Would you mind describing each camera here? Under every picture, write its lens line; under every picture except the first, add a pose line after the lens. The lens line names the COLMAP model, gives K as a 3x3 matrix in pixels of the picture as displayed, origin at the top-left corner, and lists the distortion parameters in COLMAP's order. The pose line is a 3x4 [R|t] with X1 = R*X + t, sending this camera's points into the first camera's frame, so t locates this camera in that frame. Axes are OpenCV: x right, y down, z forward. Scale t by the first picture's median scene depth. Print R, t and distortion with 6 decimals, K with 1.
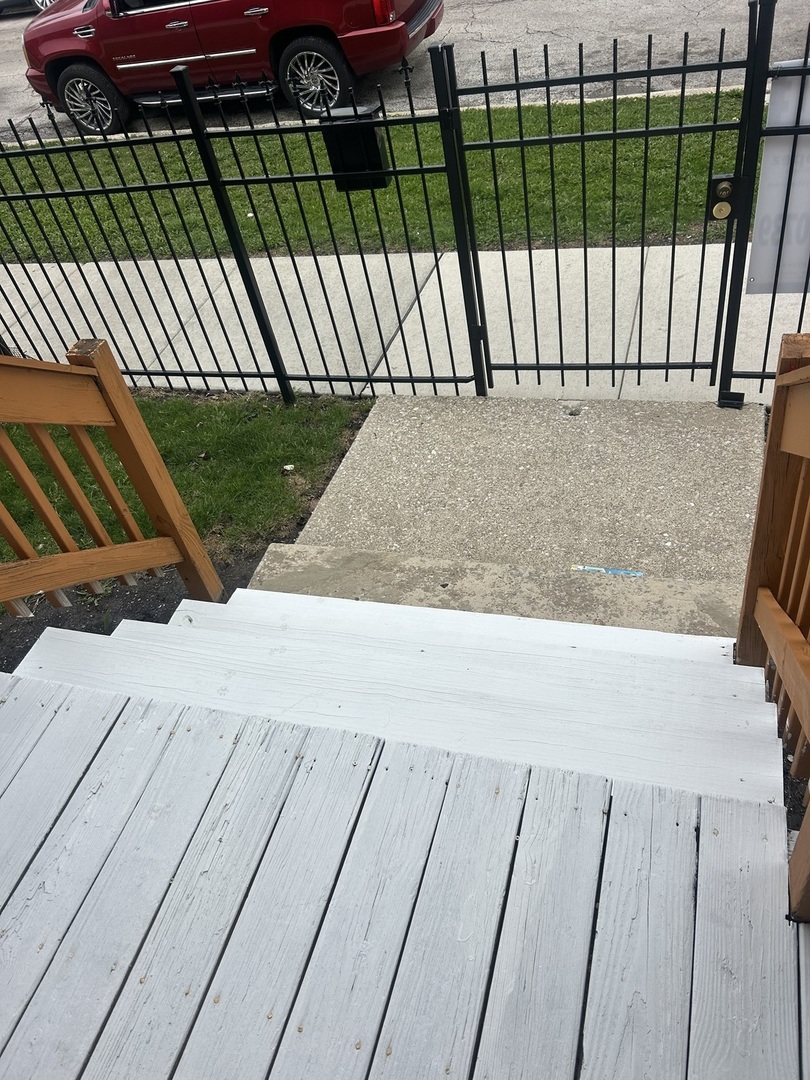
lens RADIAL K [[809.0, 0, 405.1], [0, 809.0, 538.0], [0, 0, 1]] dist [0.051523, -0.061648]
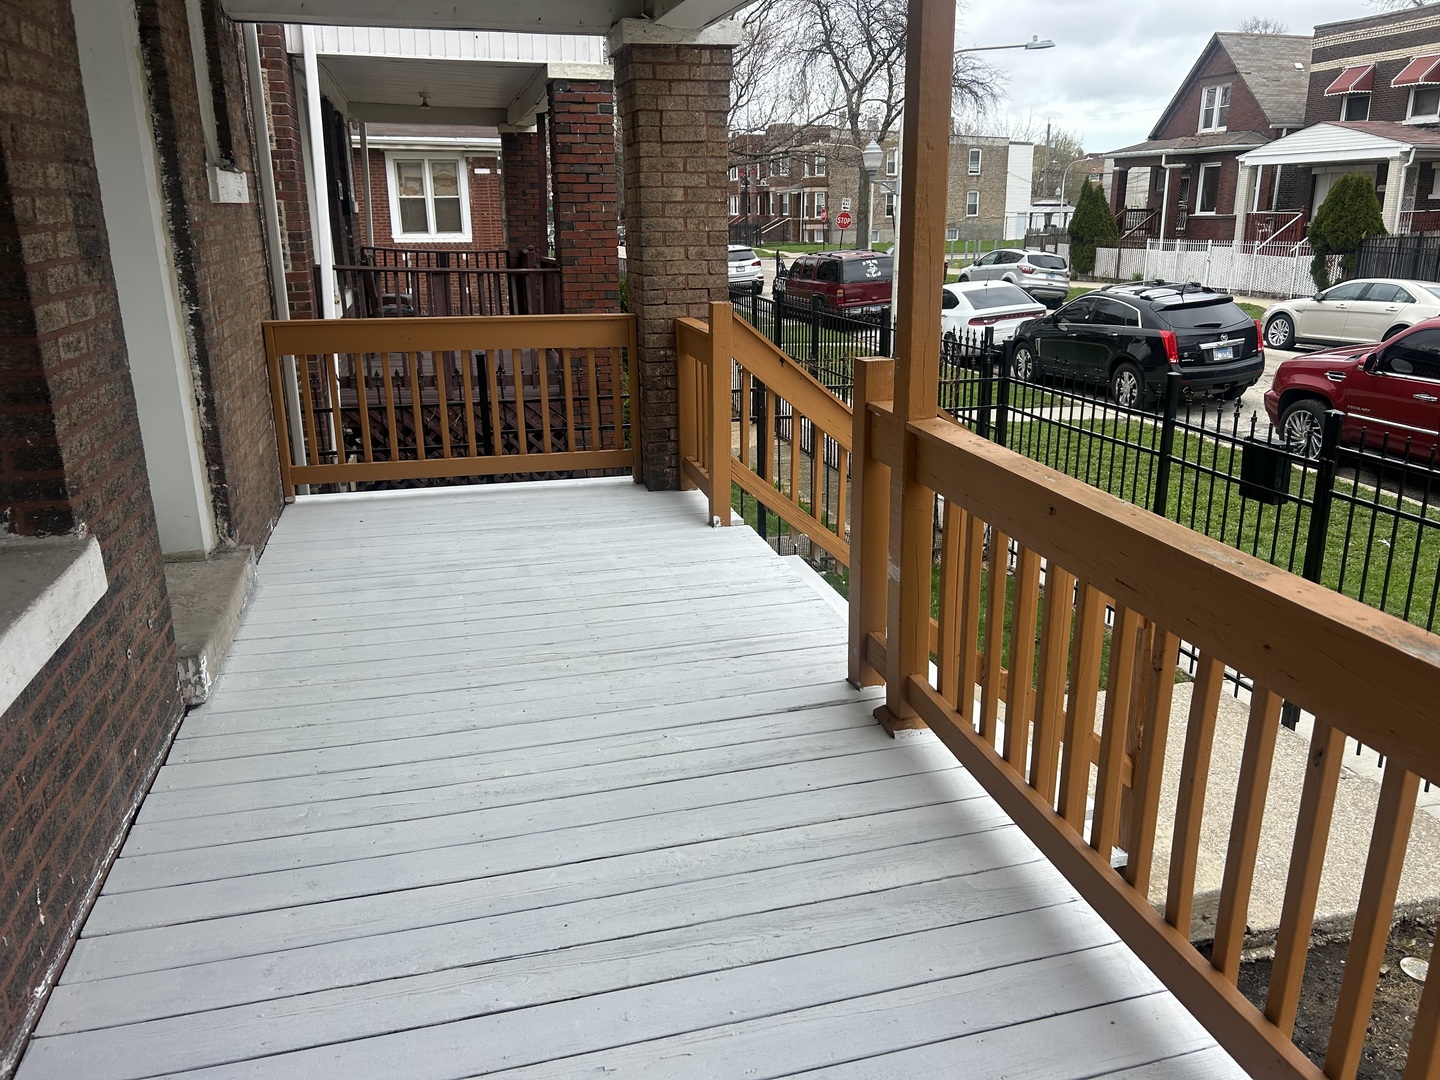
lens RADIAL K [[1078.7, 0, 740.6], [0, 1078.7, 520.2], [0, 0, 1]] dist [0.051523, -0.061648]
pose [[0.516211, 0.387887, -0.763590, 0.852084], [-0.656571, 0.751710, -0.062011, 0.189569], [0.549946, 0.533362, 0.642717, -0.424090]]
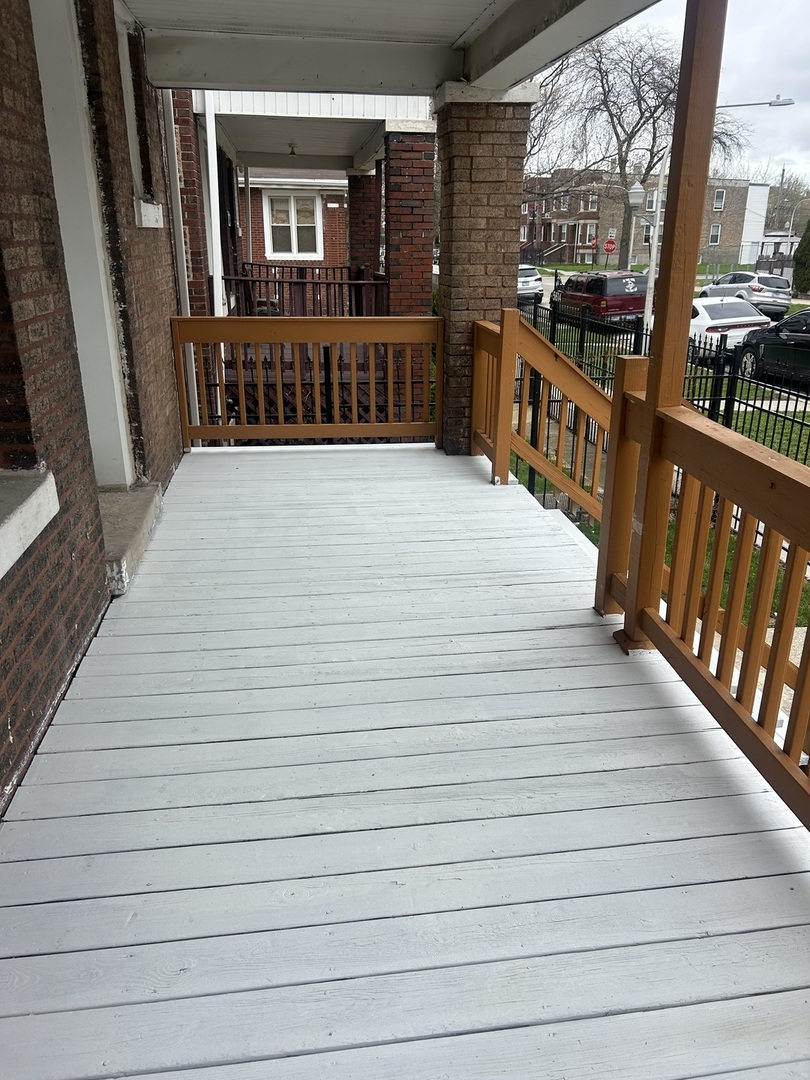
lens RADIAL K [[809.0, 0, 413.7], [0, 809.0, 534.0], [0, 0, 1]] dist [0.051523, -0.061648]
pose [[0.400521, 0.465801, -0.789058, 0.822683], [-0.692741, 0.717586, 0.071979, 0.189773], [0.599744, 0.517784, 0.610088, -0.410900]]
